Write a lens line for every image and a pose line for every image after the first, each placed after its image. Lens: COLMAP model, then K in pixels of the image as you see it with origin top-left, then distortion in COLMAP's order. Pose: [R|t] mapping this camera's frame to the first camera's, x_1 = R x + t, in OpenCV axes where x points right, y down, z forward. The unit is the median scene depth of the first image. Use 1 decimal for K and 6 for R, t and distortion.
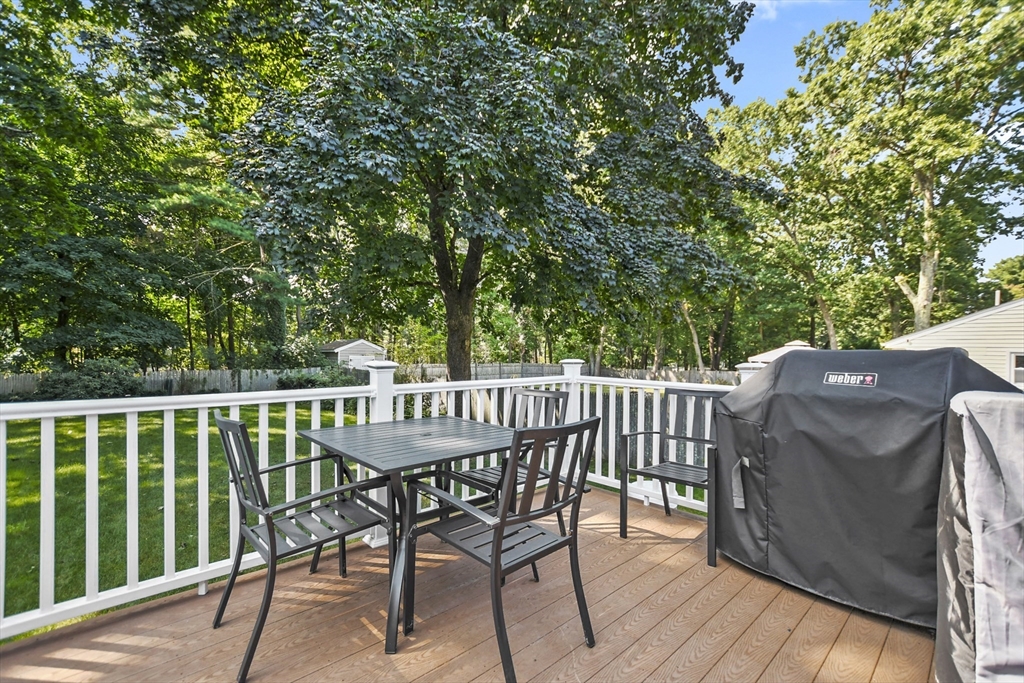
lens RADIAL K [[450.0, 0, 517.5], [0, 450.0, 345.8], [0, 0, 1]] dist [-0.009010, 0.003828]
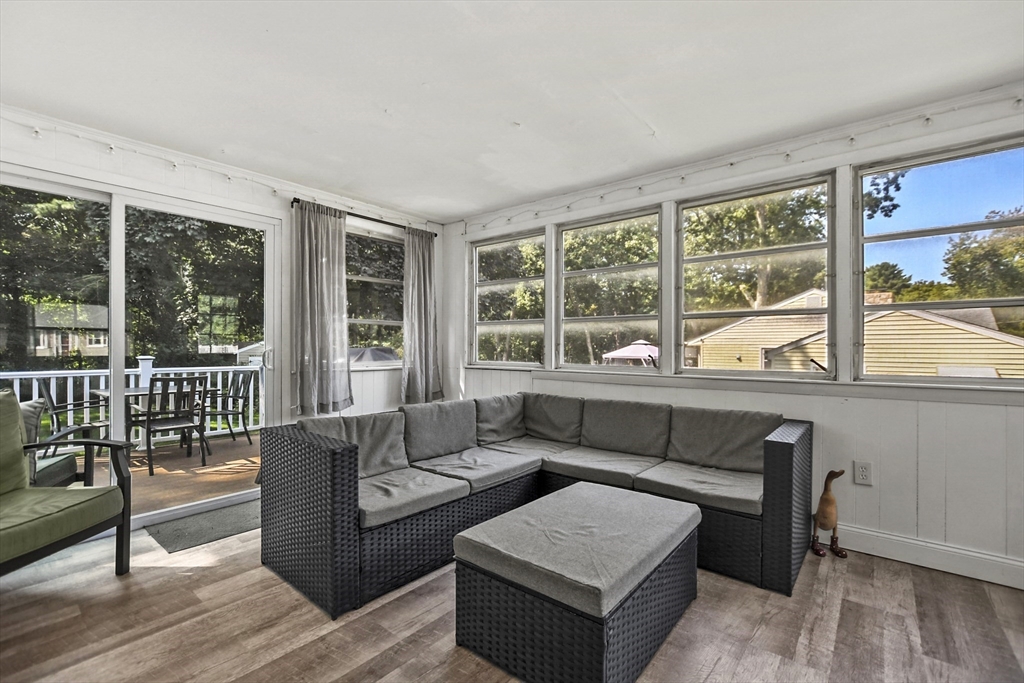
lens RADIAL K [[450.0, 0, 506.6], [0, 450.0, 345.5], [0, 0, 1]] dist [-0.009010, 0.003828]
pose [[0.991957, -0.006294, 0.126419, 0.514286], [0.006190, 0.999980, 0.001217, -0.015269], [-0.126424, -0.000425, 0.991976, -0.556980]]
